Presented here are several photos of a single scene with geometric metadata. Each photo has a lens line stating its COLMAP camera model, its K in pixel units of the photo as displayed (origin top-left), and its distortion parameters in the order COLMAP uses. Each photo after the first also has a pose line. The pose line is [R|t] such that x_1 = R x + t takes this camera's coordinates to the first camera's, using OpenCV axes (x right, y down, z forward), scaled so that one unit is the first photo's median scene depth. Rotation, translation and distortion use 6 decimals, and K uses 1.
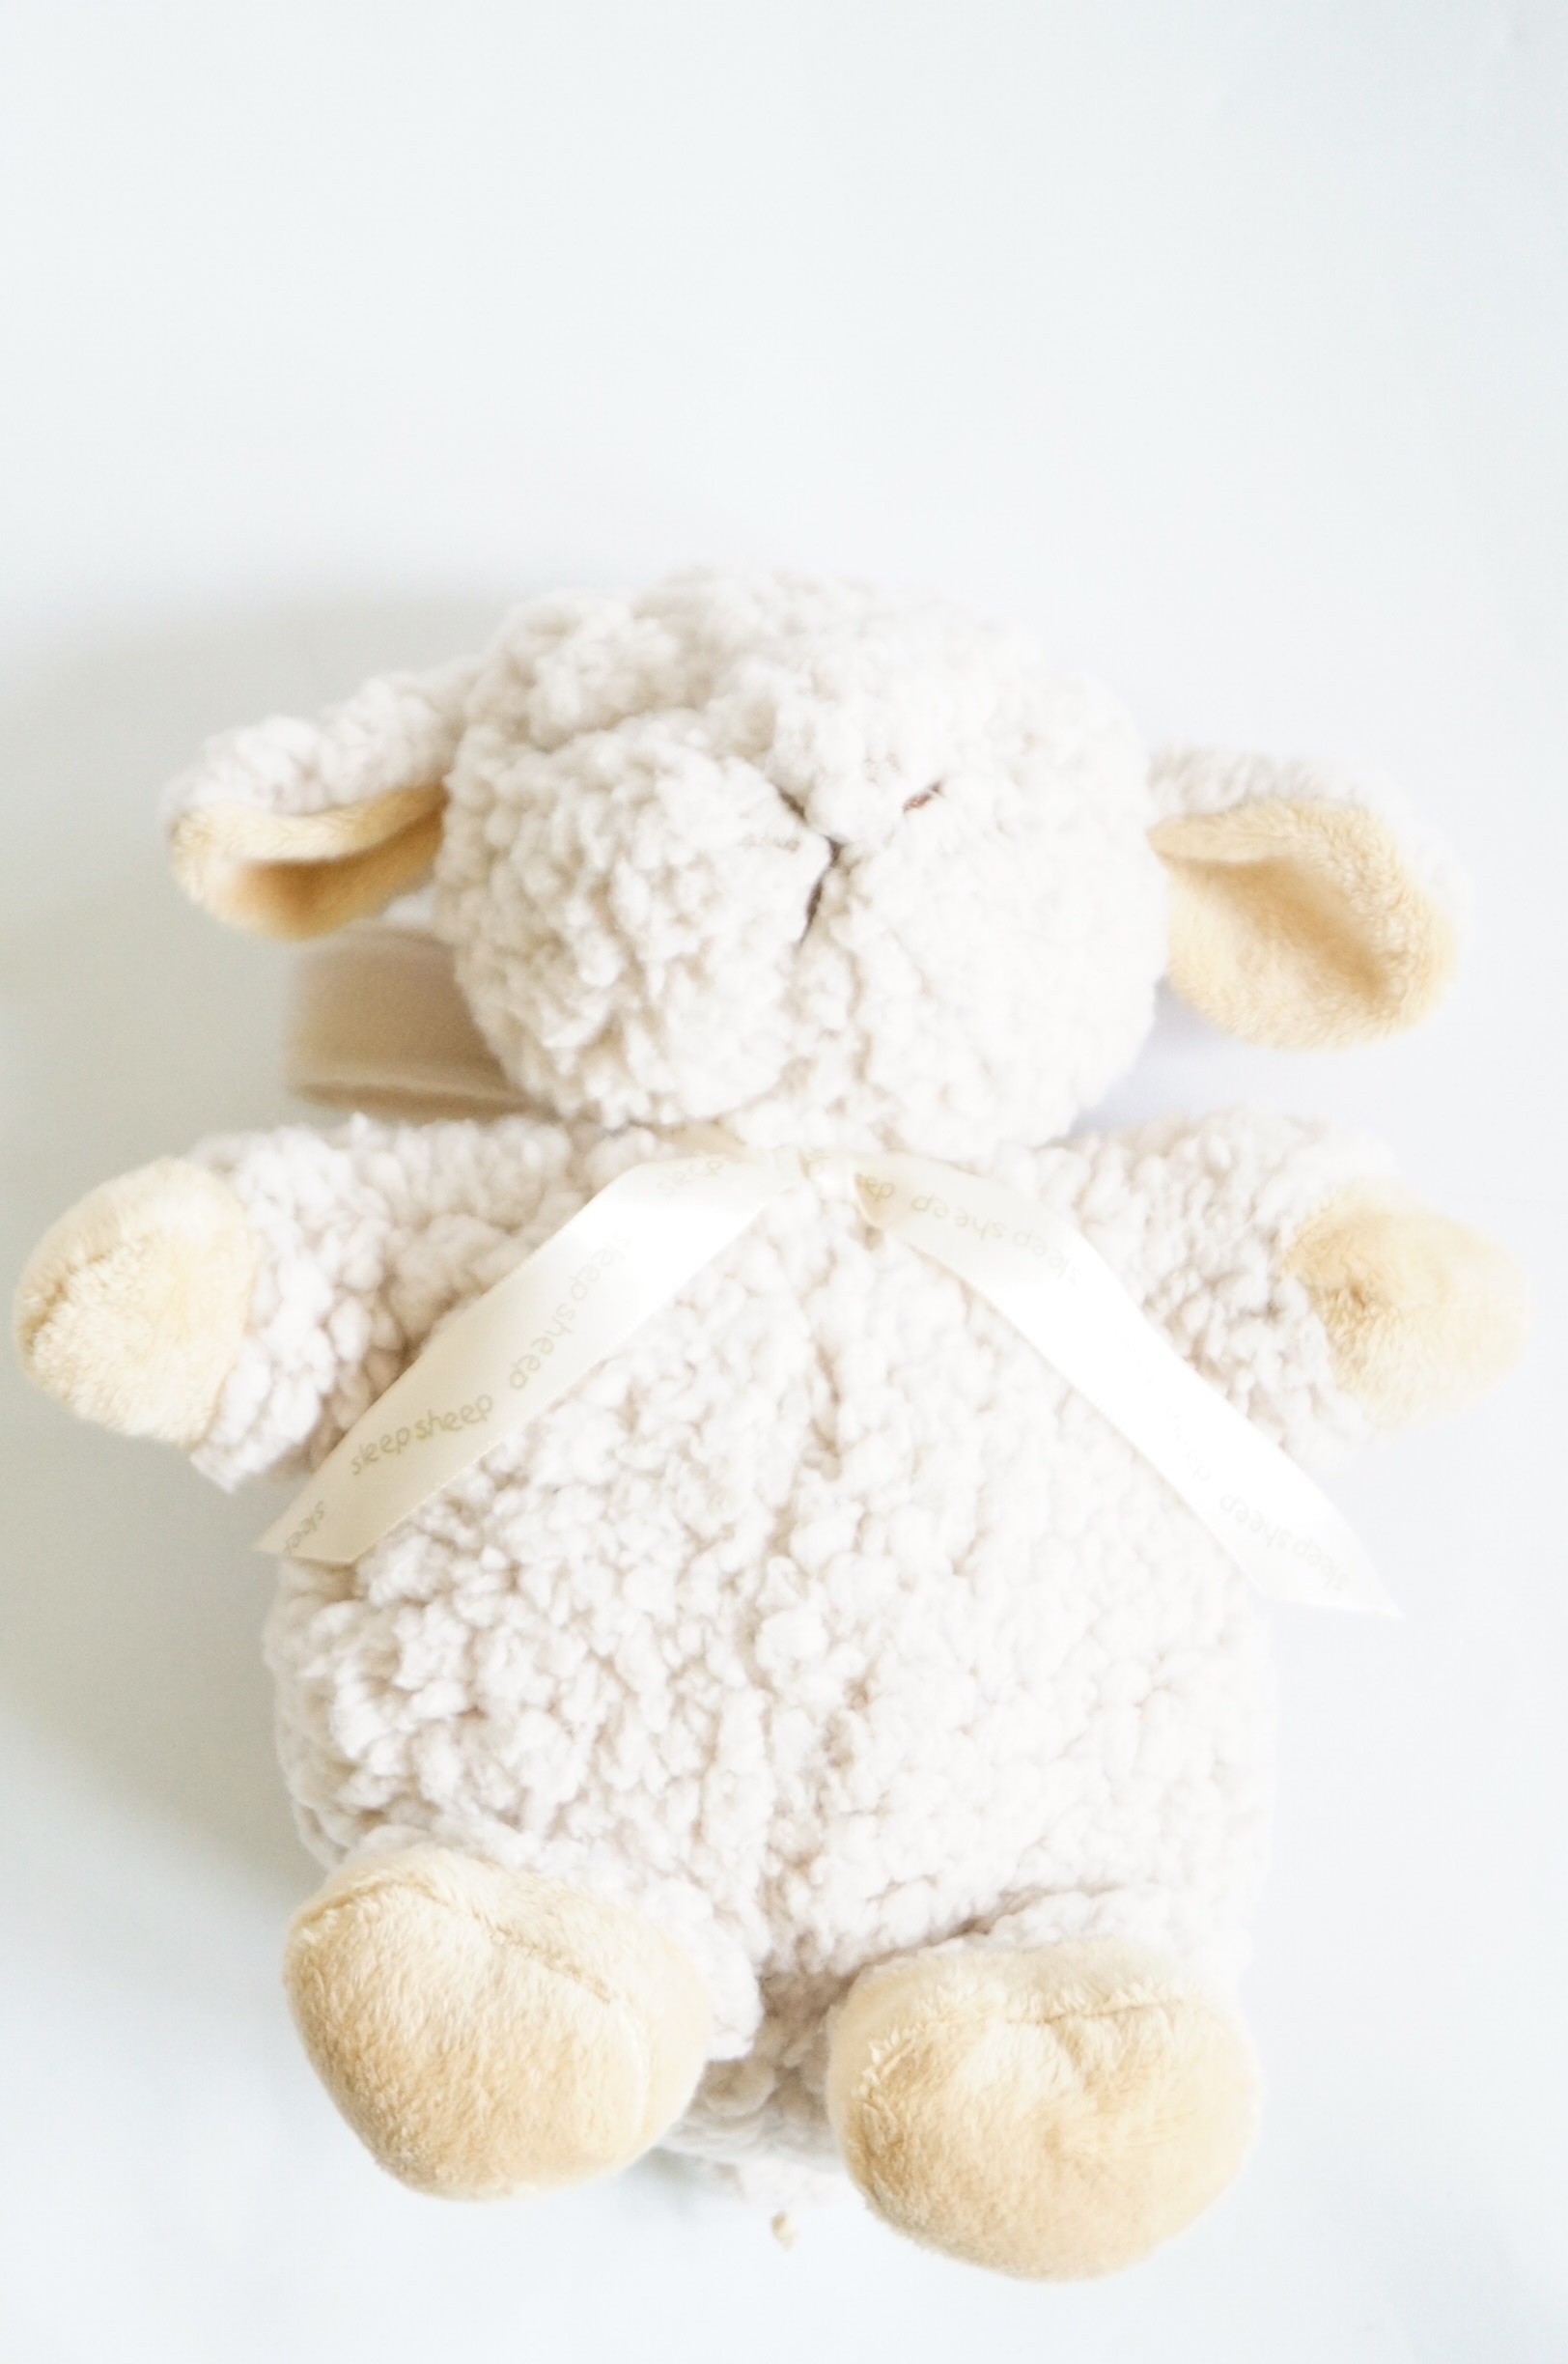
lens RADIAL K [[5082.0, 0, 784.0], [0, 5082.0, 1182.0], [0, 0, 1]] dist [-0.007871, -0.072328]
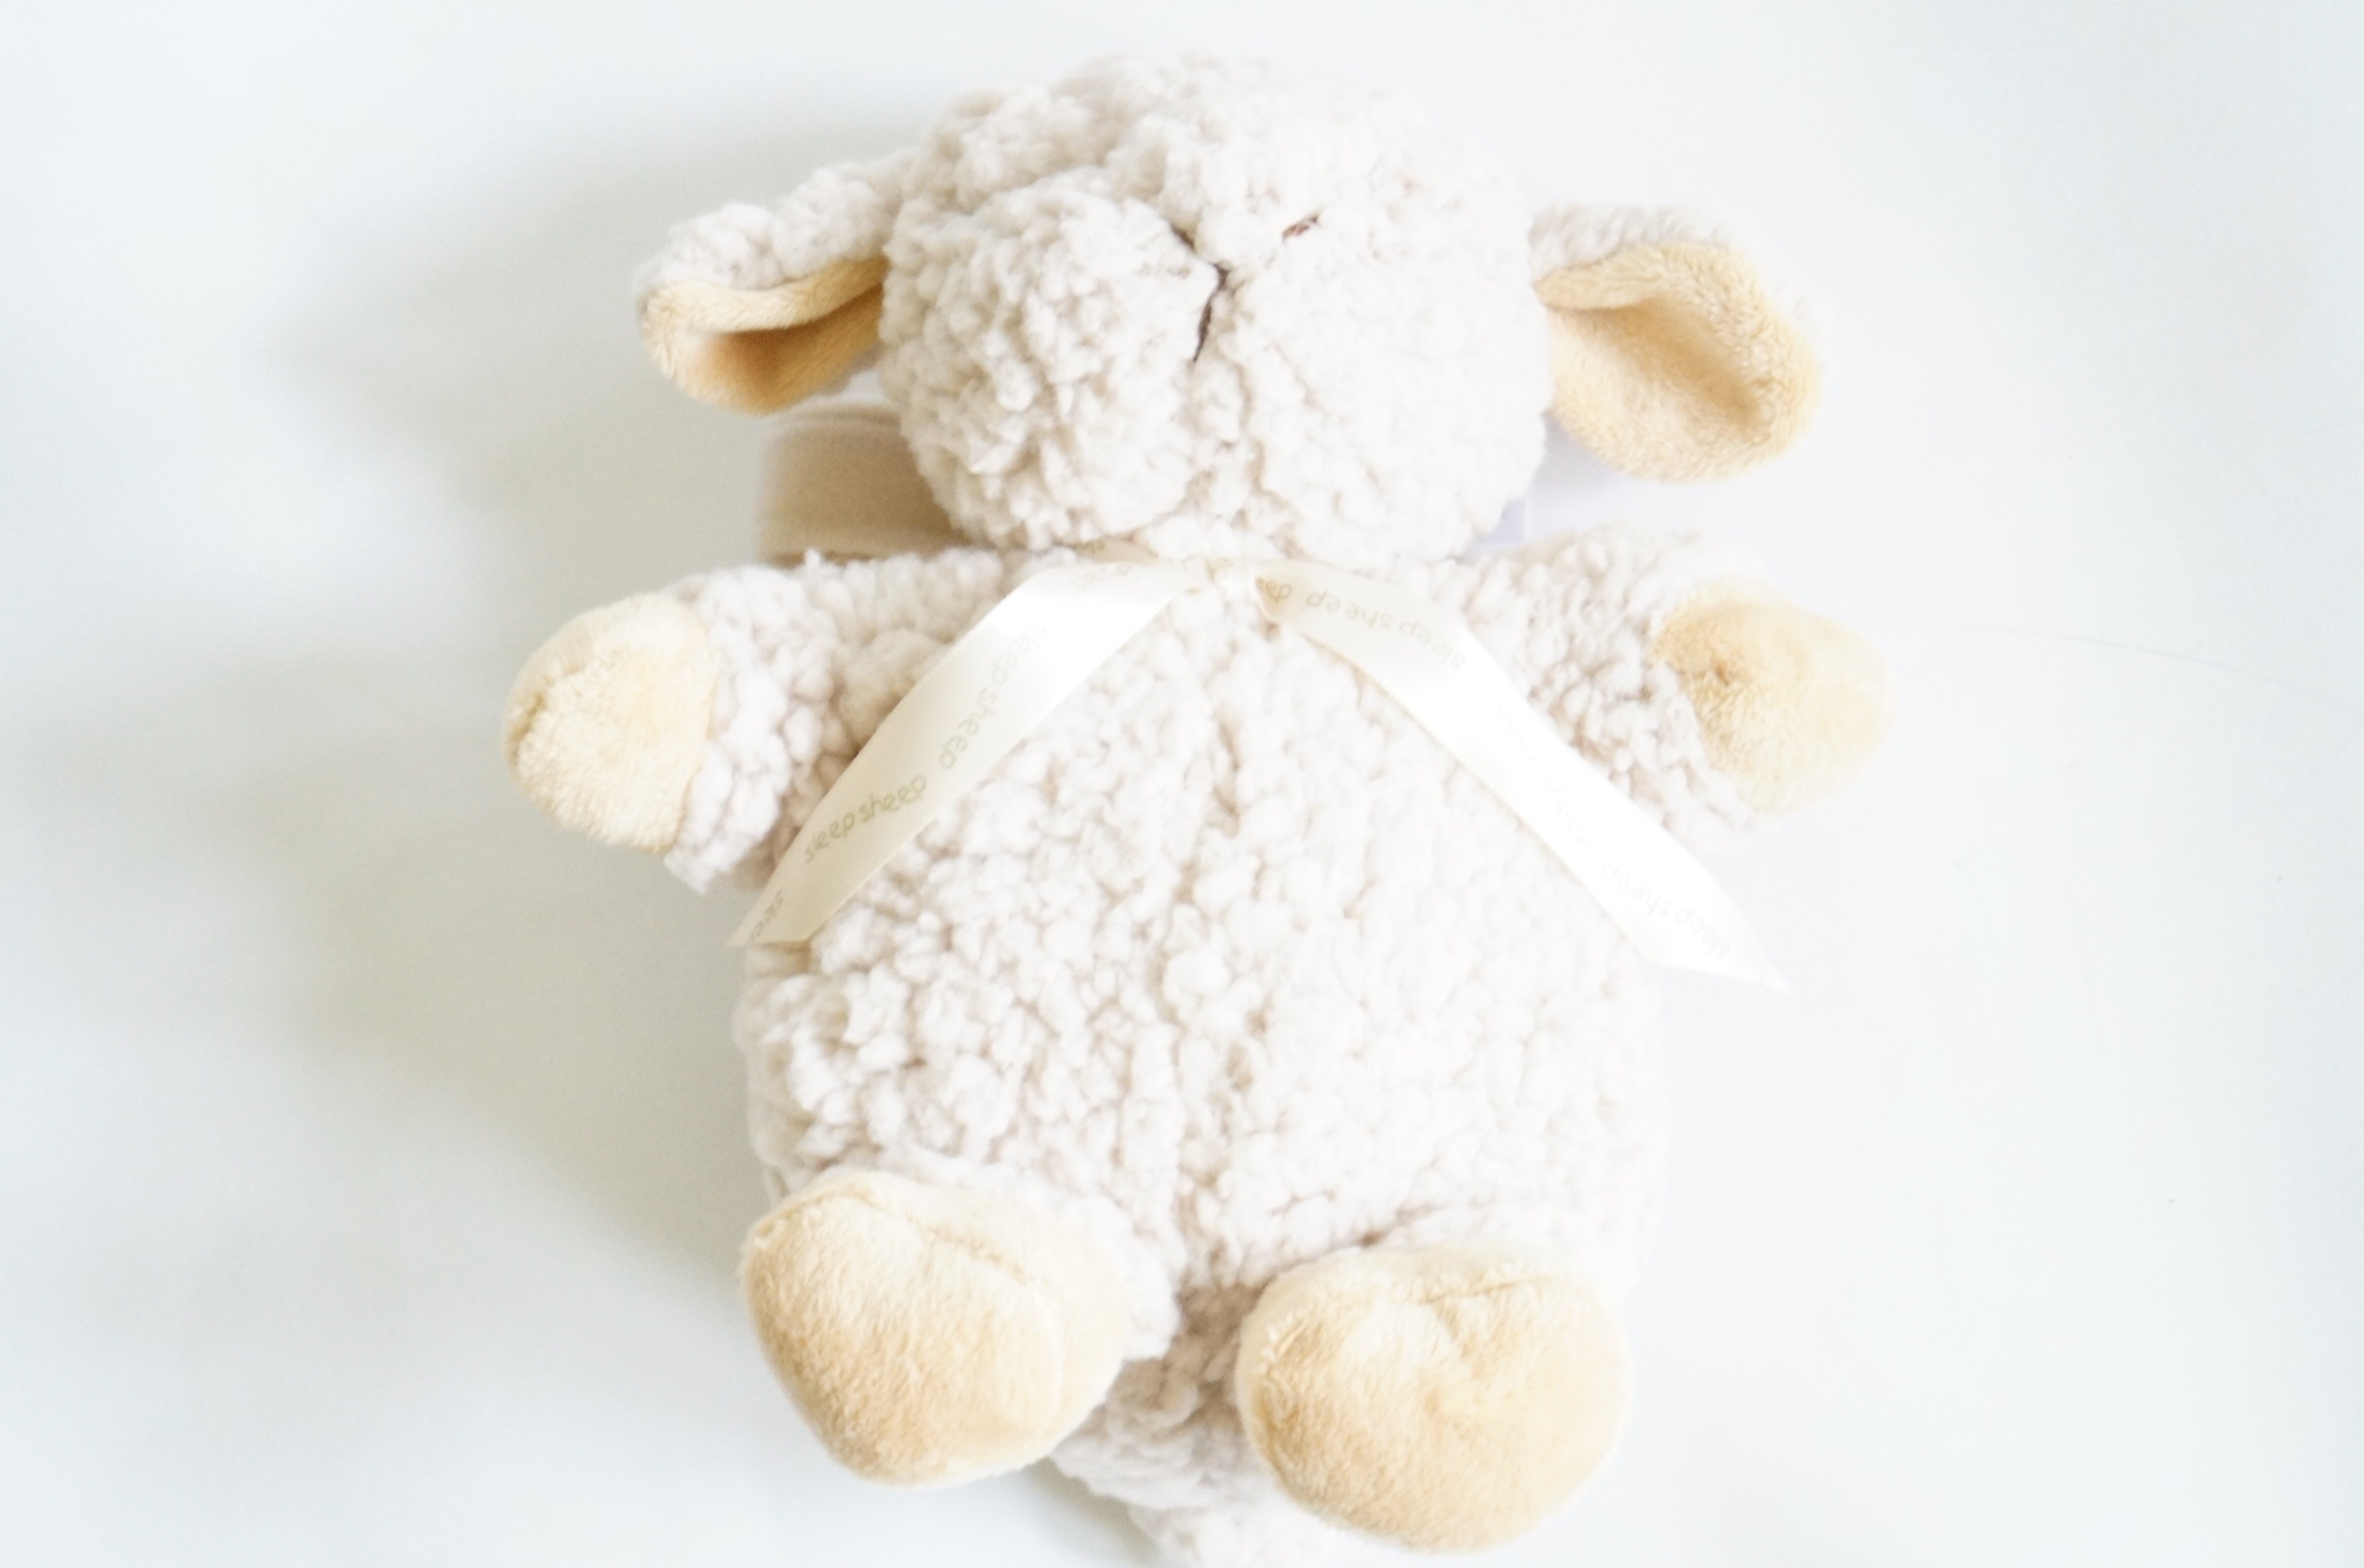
lens RADIAL K [[5561.5, 0, 1182.0], [0, 5561.5, 784.0], [0, 0, 1]] dist [-0.025024, 0.120850]
pose [[0.997231, -0.031875, -0.067186, 0.079095], [0.026993, 0.997013, -0.072364, 0.132493], [0.069292, 0.070350, 0.995113, -0.198088]]
